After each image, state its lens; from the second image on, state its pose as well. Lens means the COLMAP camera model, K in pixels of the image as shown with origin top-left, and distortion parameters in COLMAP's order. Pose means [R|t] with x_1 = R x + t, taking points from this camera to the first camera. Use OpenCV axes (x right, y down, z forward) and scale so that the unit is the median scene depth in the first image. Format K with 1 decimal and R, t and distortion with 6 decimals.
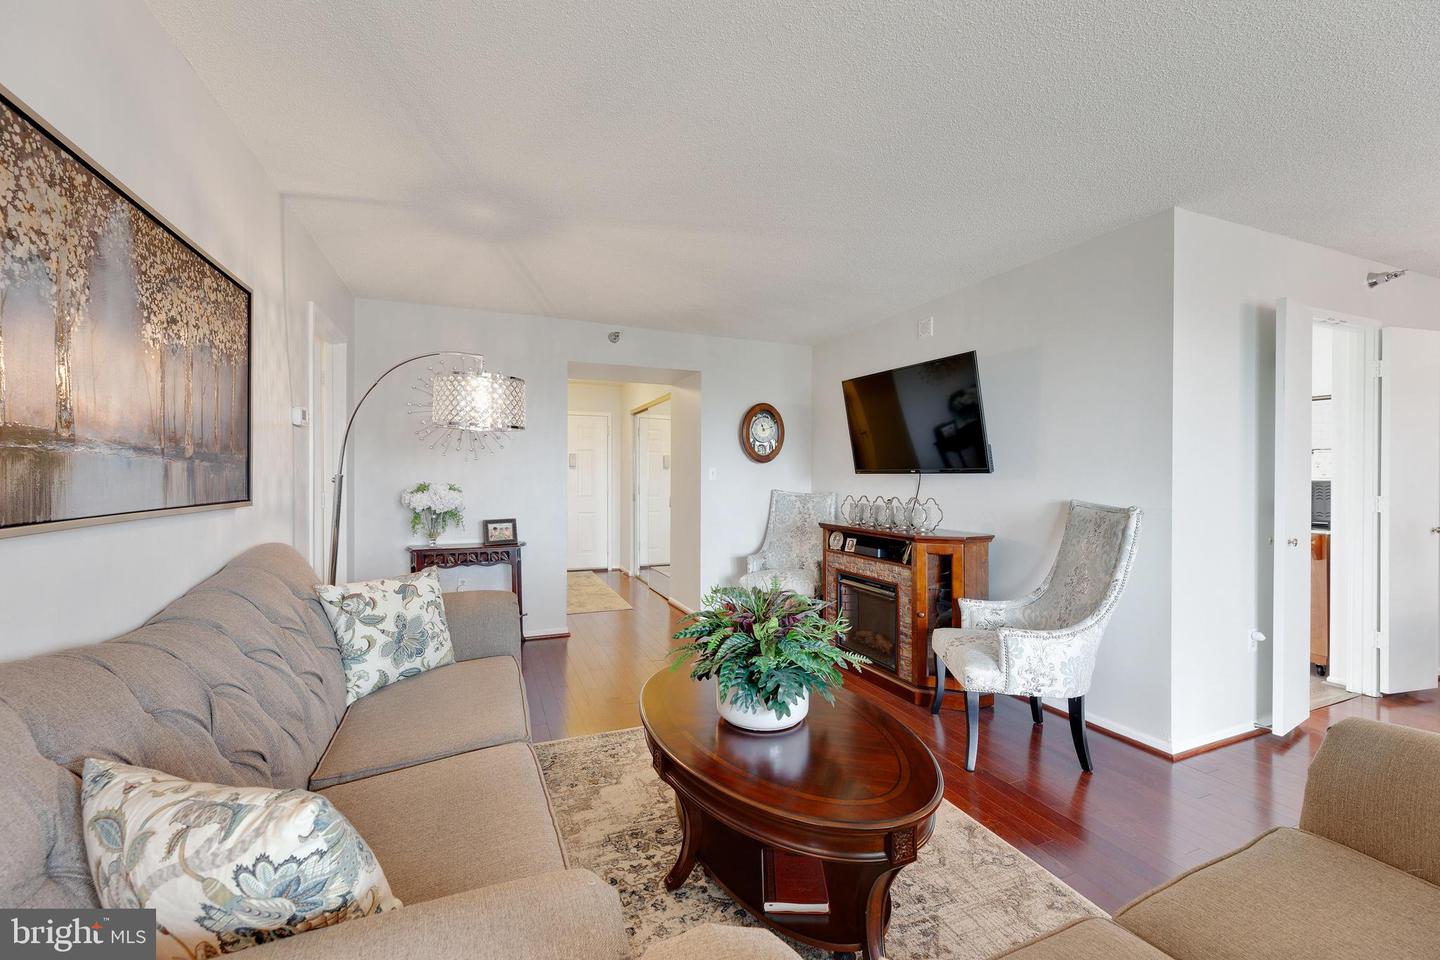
lens RADIAL K [[582.9, 0, 726.2], [0, 582.9, 479.8], [0, 0, 1]] dist [-0.000731, -0.000335]
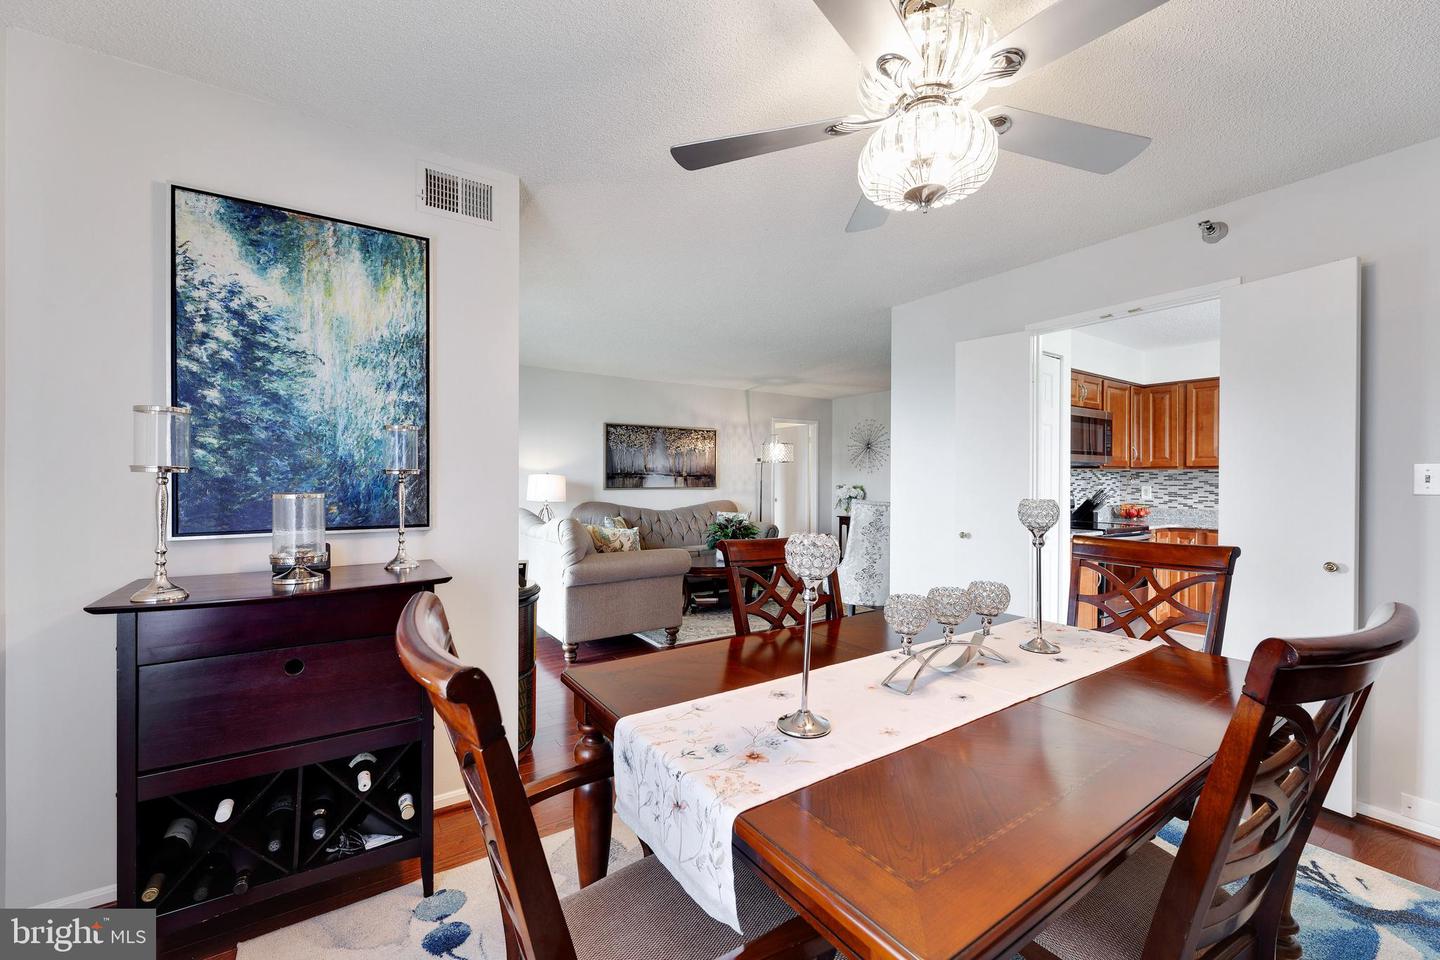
lens RADIAL K [[582.9, 0, 726.2], [0, 582.9, 479.8], [0, 0, 1]] dist [-0.000731, -0.000335]
pose [[0.203275, -0.000539, -0.979122, 2.609816], [-0.011037, 0.999935, -0.002842, -0.001728], [0.979059, 0.011384, 0.203256, 0.304254]]
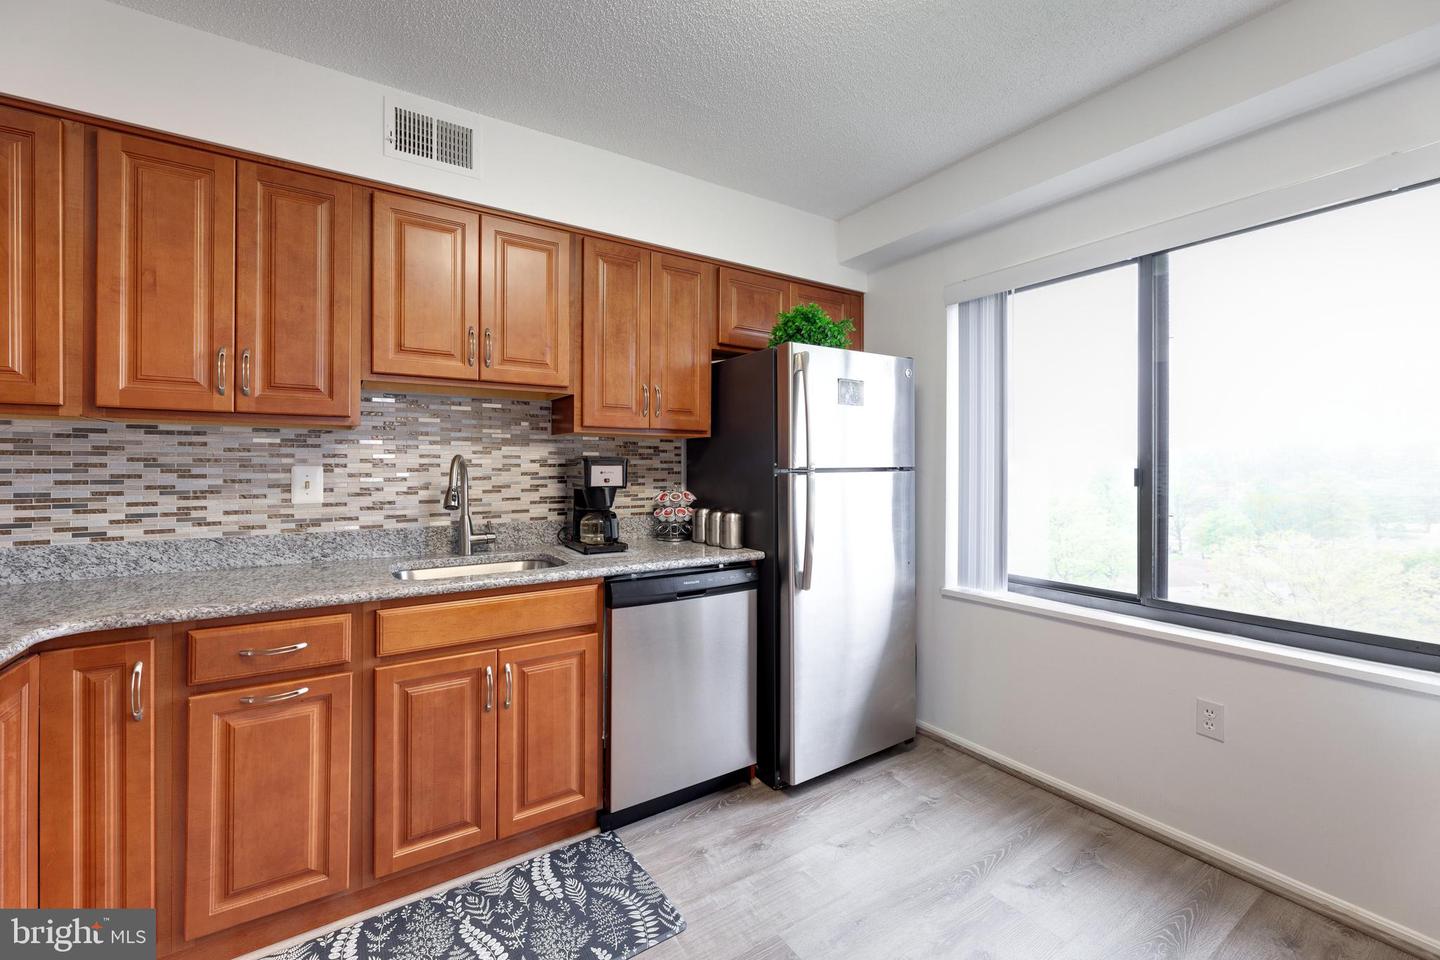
lens RADIAL K [[598.0, 0, 719.7], [0, 598.0, 464.9], [0, 0, 1]] dist [-0.000840, -0.000223]
pose [[0.983816, -0.000018, 0.179184, 1.291520], [0.001710, 0.999955, -0.009284, -0.005309], [-0.179175, 0.009440, 0.983772, 1.764324]]
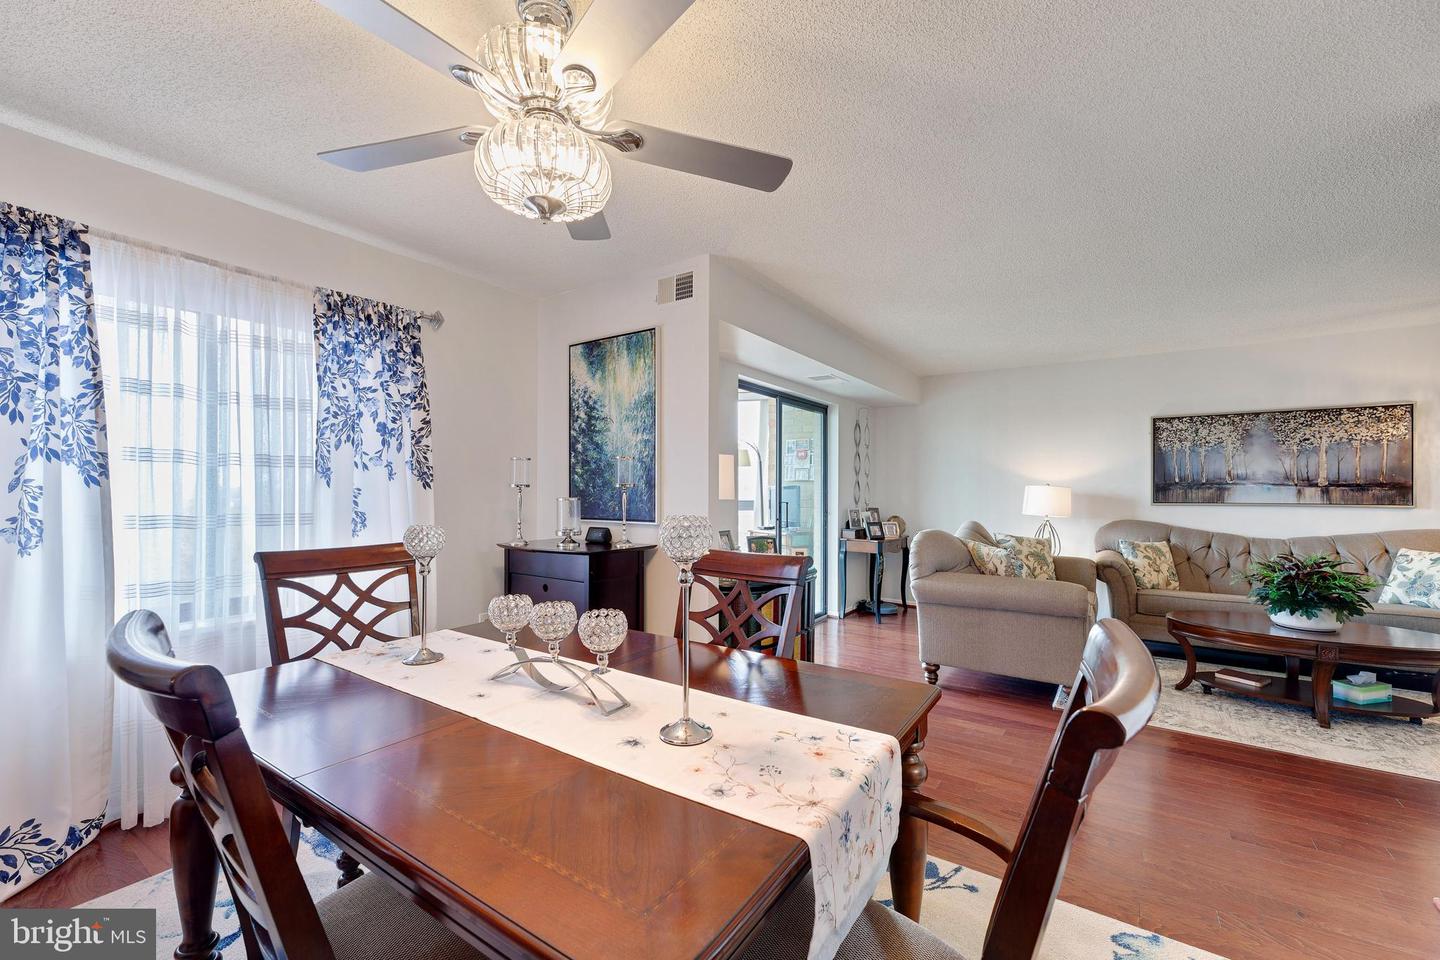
lens RADIAL K [[587.0, 0, 721.4], [0, 587.0, 488.3], [0, 0, 1]] dist [0.002182, 0.000382]
pose [[-0.839368, -0.005411, -0.543536, 2.201248], [-0.007669, 0.999969, 0.001889, -0.008692], [0.543509, 0.005754, -0.839384, 1.332181]]
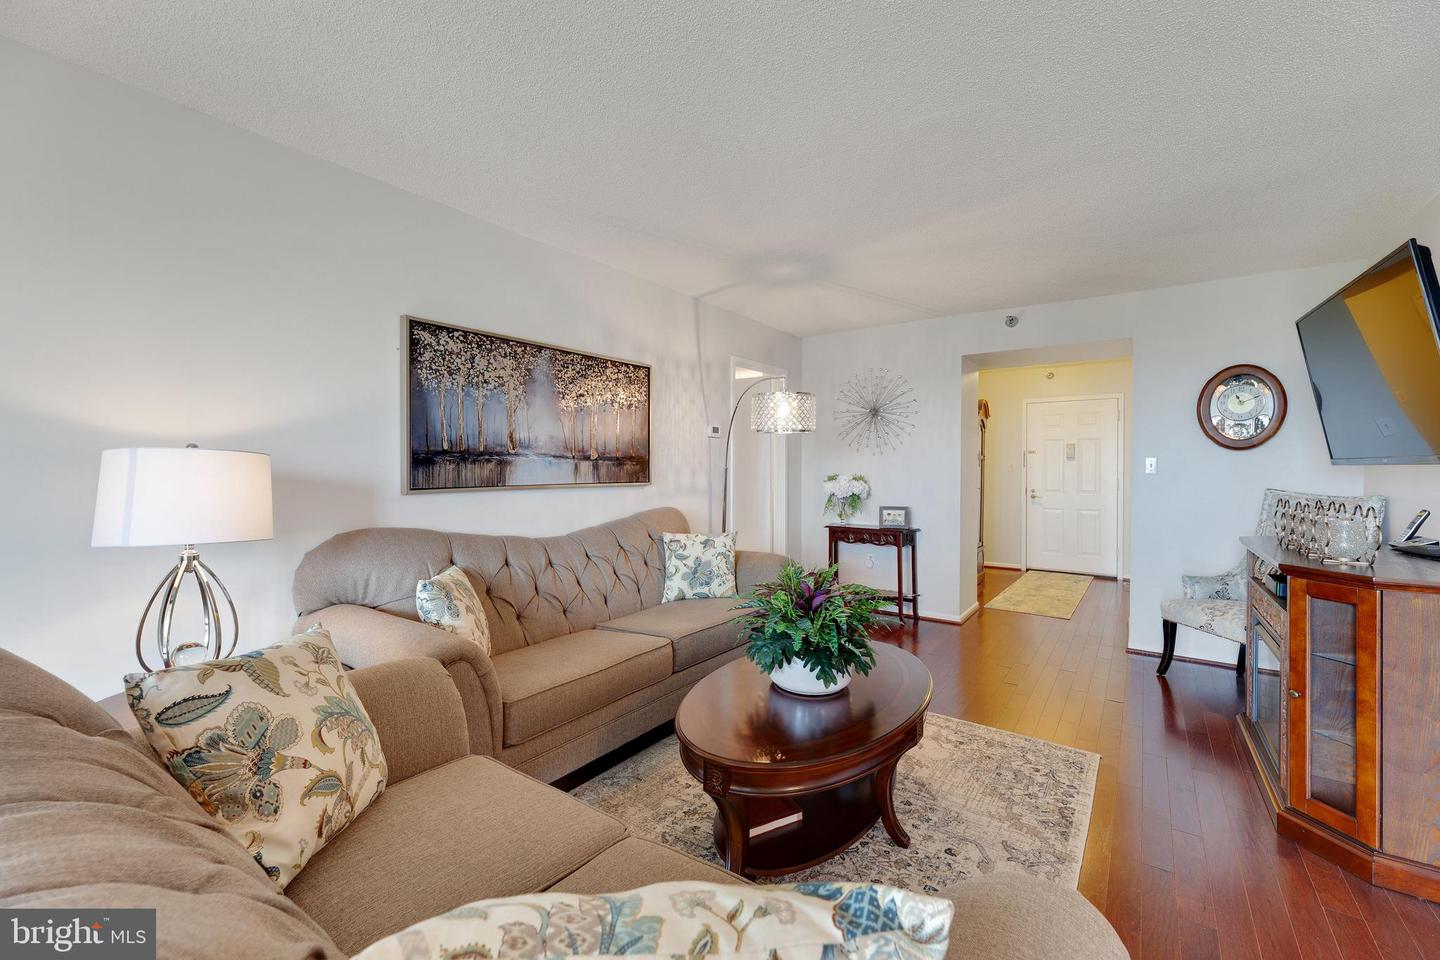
lens RADIAL K [[584.6, 0, 724.4], [0, 584.6, 474.5], [0, 0, 1]] dist [0.000450, -0.000004]
pose [[0.521055, 0.008811, -0.853478, 0.805246], [-0.005455, 0.999961, 0.006992, -0.001782], [0.853506, 0.001012, 0.521082, 0.237619]]
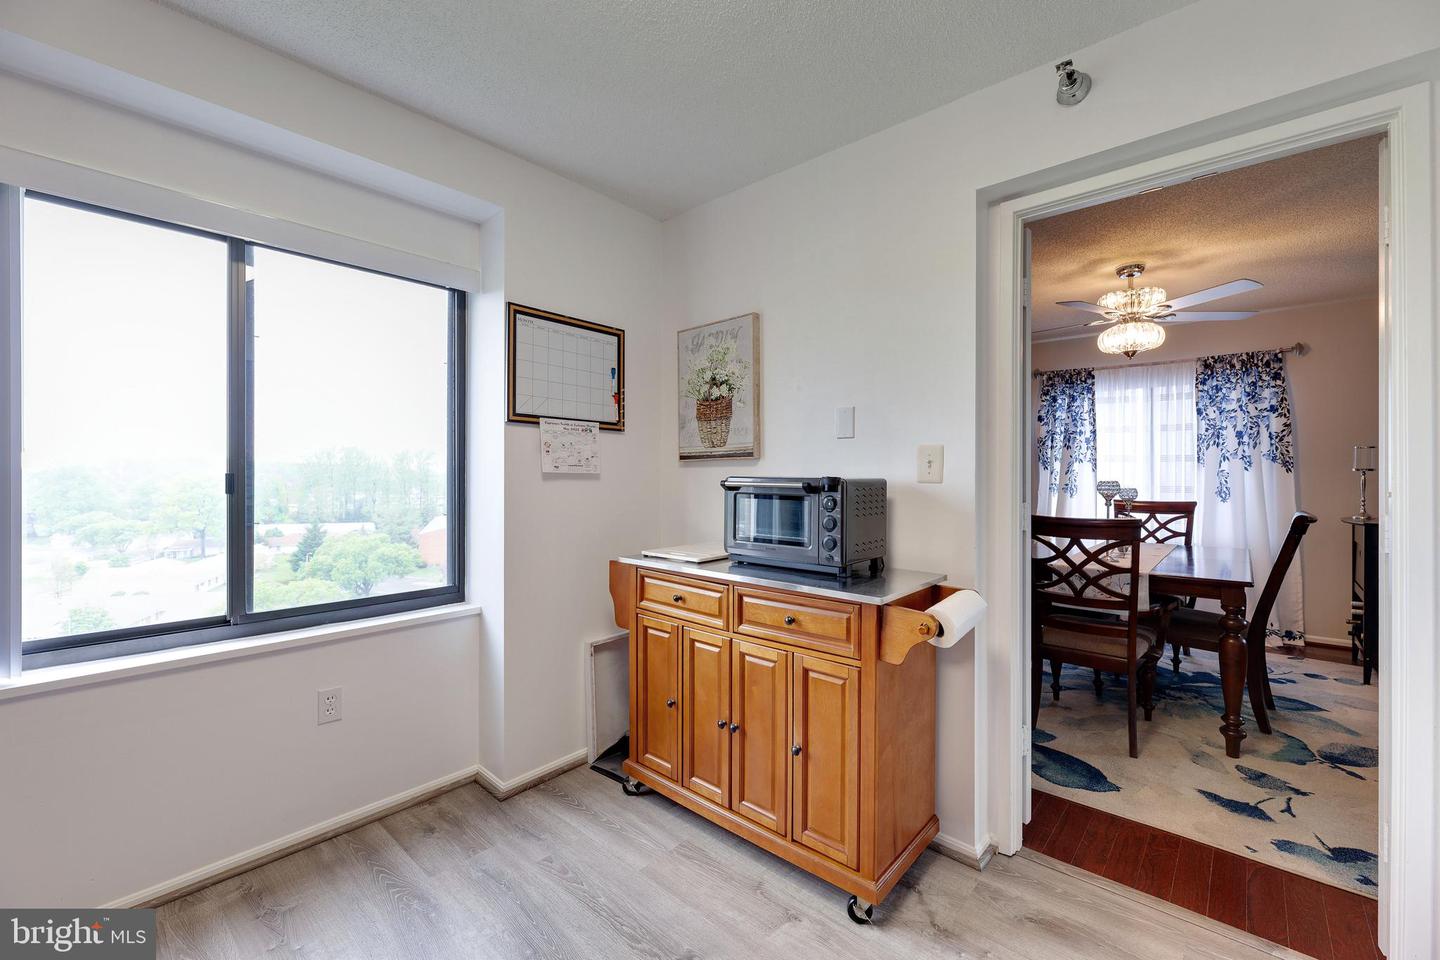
lens RADIAL K [[590.9, 0, 720.0], [0, 590.9, 480.0], [0, 0, 1]] dist [-0.002234, 0.000130]
pose [[-0.427616, -0.008488, 0.903921, 1.045421], [0.003944, 0.999929, 0.011255, -0.004698], [-0.903952, 0.008378, -0.427552, 2.343224]]
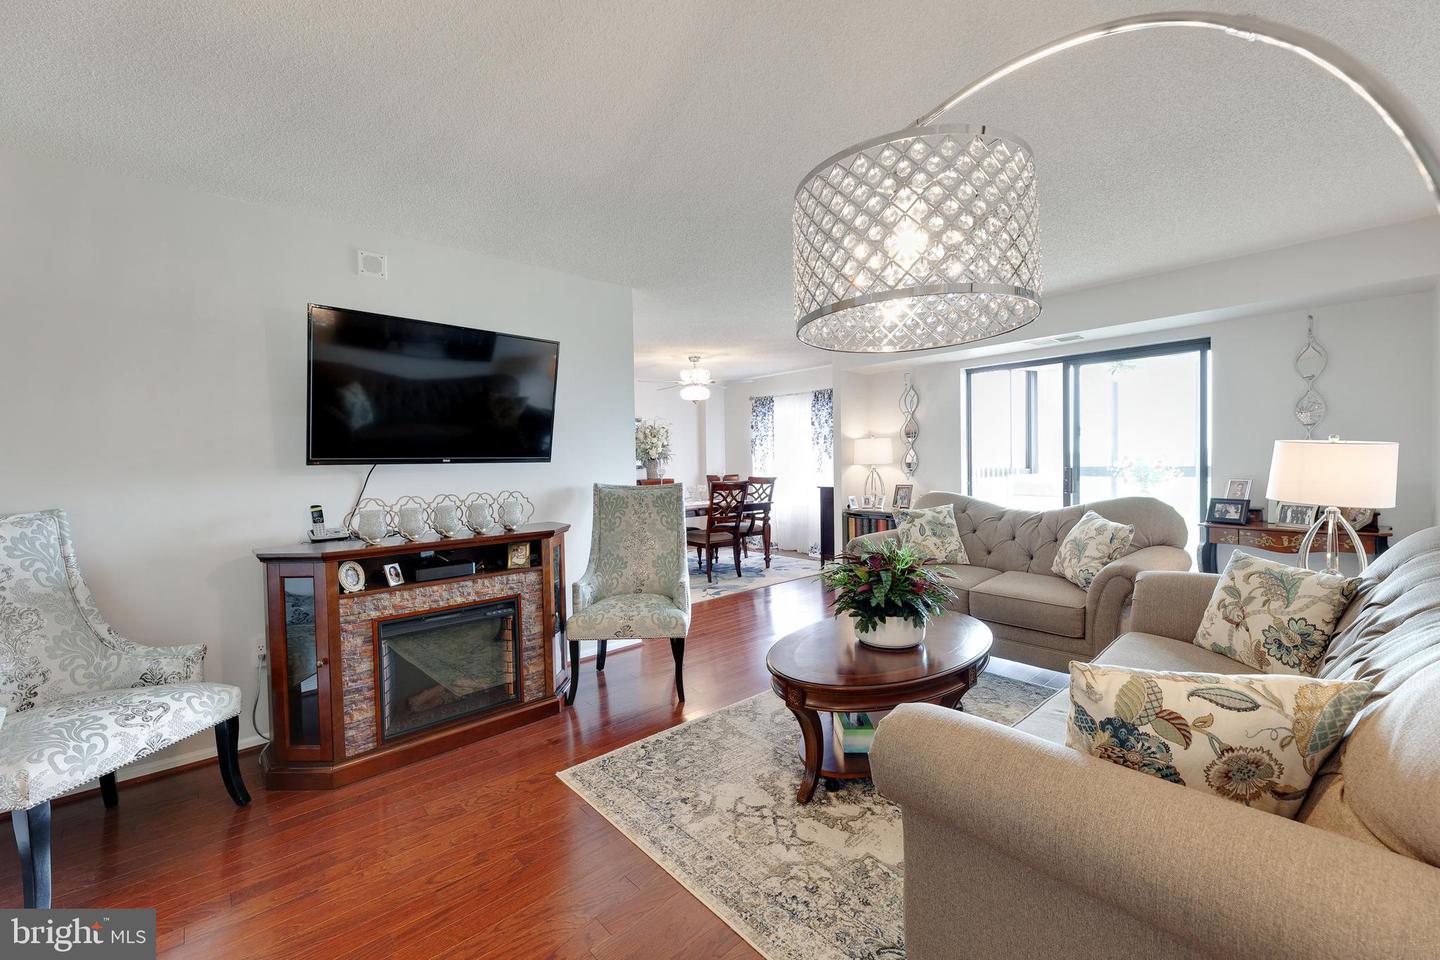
lens RADIAL K [[578.3, 0, 720.0], [0, 578.3, 480.0], [0, 0, 1]] dist [-0.000409, -0.000040]
pose [[-0.324128, -0.024551, 0.945694, -0.904010], [0.023782, 0.999136, 0.034089, -0.011137], [-0.945714, 0.033540, -0.323264, 1.534437]]
